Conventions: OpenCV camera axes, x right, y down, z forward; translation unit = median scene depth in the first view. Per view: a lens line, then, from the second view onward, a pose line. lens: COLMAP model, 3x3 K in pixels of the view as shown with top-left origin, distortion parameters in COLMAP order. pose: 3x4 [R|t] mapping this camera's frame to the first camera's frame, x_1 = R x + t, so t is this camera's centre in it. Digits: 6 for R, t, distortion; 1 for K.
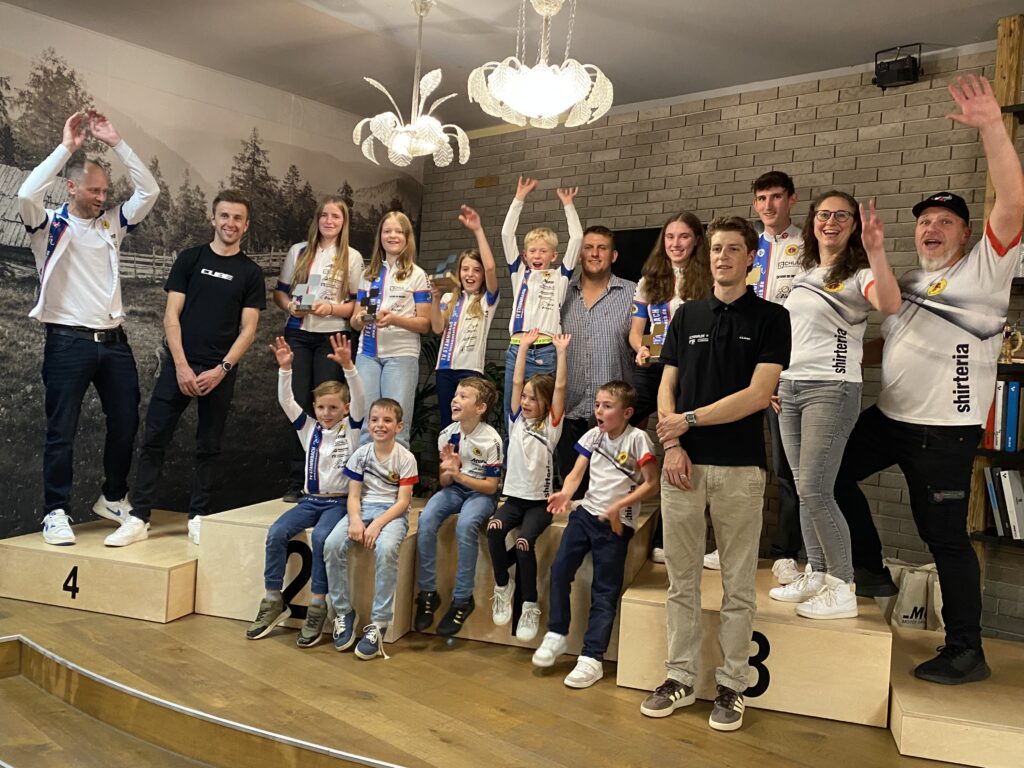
lens RADIAL K [[905.9, 0, 495.8], [0, 905.9, 384.5], [0, 0, 1]] dist [0.007633, -0.006546]
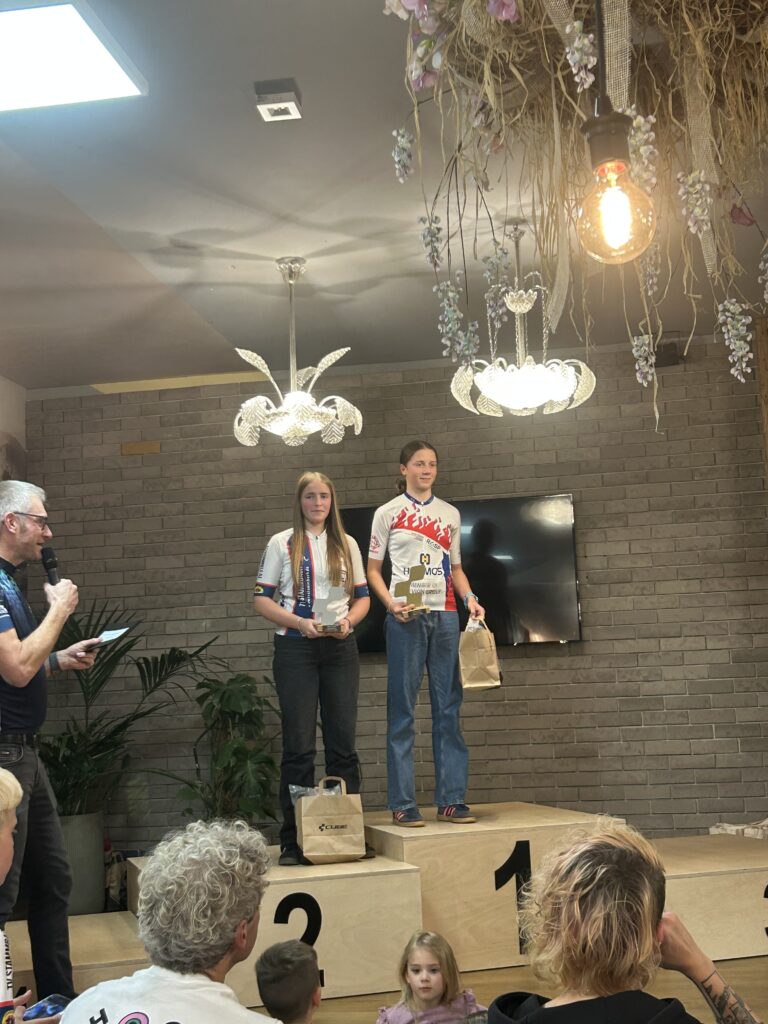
lens RADIAL K [[1389.8, 0, 384.0], [0, 1389.8, 512.0], [0, 0, 1]] dist [0.186934, -0.656297]
pose [[0.837850, -0.035692, 0.544732, -0.754139], [0.109621, 0.988535, -0.103836, -0.031577], [-0.534781, 0.146713, 0.832157, -0.166028]]
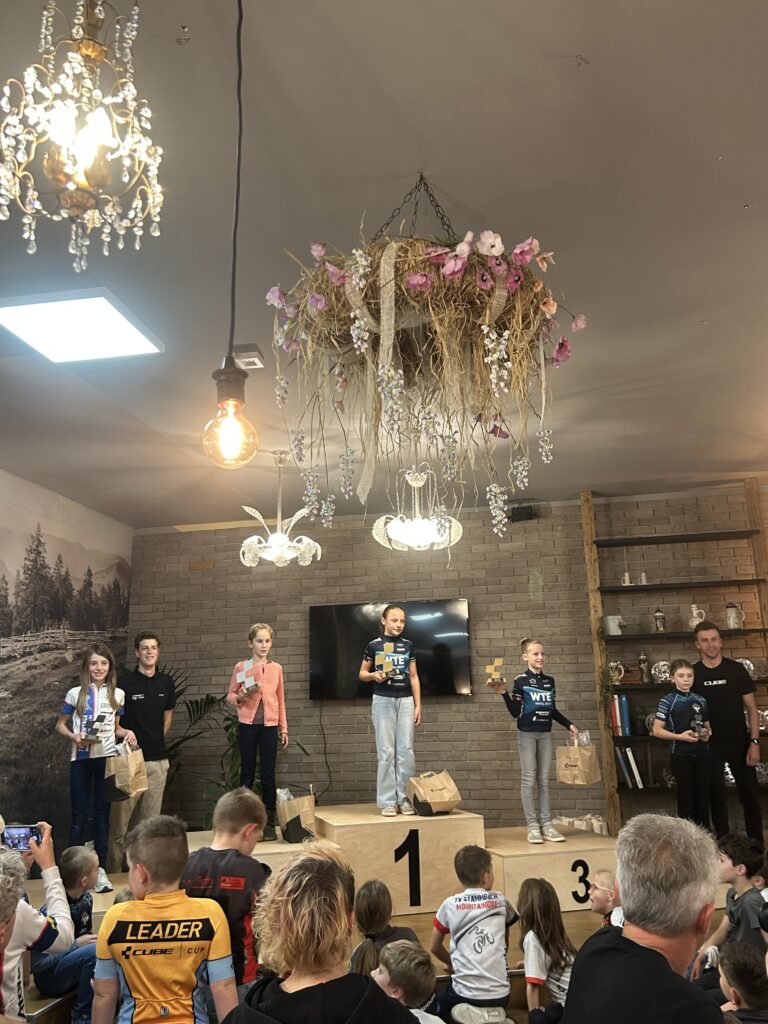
lens RADIAL K [[849.4, 0, 384.0], [0, 849.4, 512.0], [0, 0, 1]] dist [0.140931, -0.358693]
pose [[0.848429, 0.034379, 0.528191, -0.648741], [0.091184, 0.973477, -0.209829, -0.037127], [-0.521396, 0.226188, 0.822791, -0.188446]]
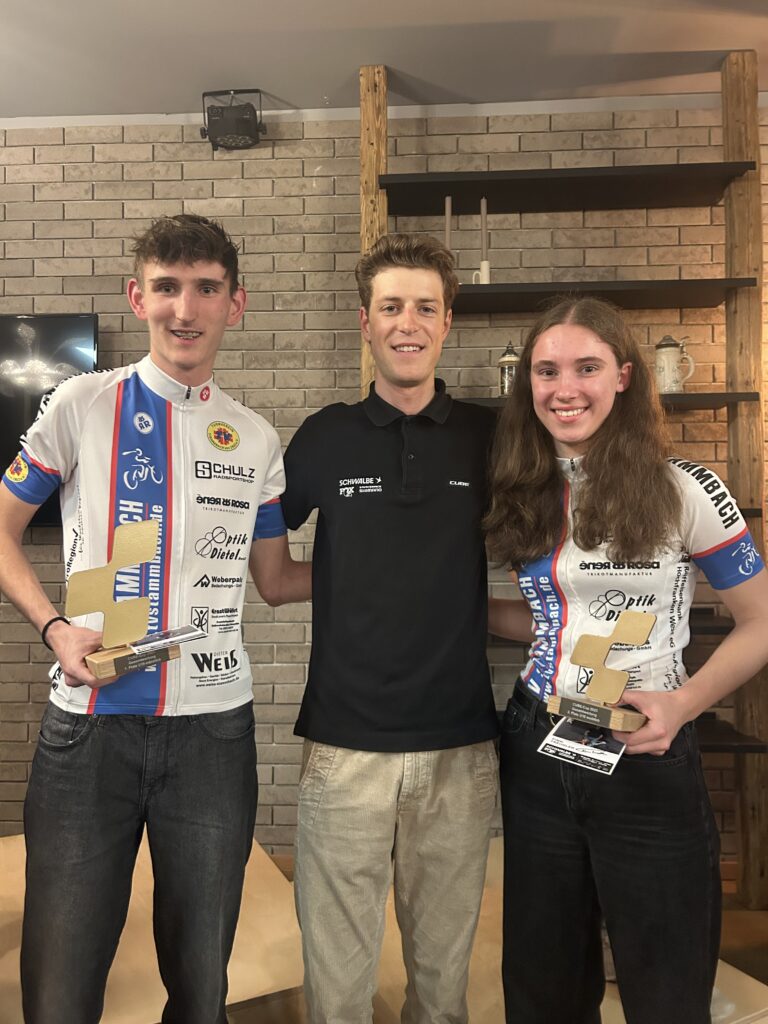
lens RADIAL K [[785.1, 0, 384.0], [0, 785.1, 512.0], [0, 0, 1]] dist [0.066342, -0.078667]
pose [[0.763015, -0.046203, 0.644728, 0.108558], [0.066672, 0.997747, -0.007403, -0.016888], [-0.642933, 0.048634, 0.764376, 0.459726]]
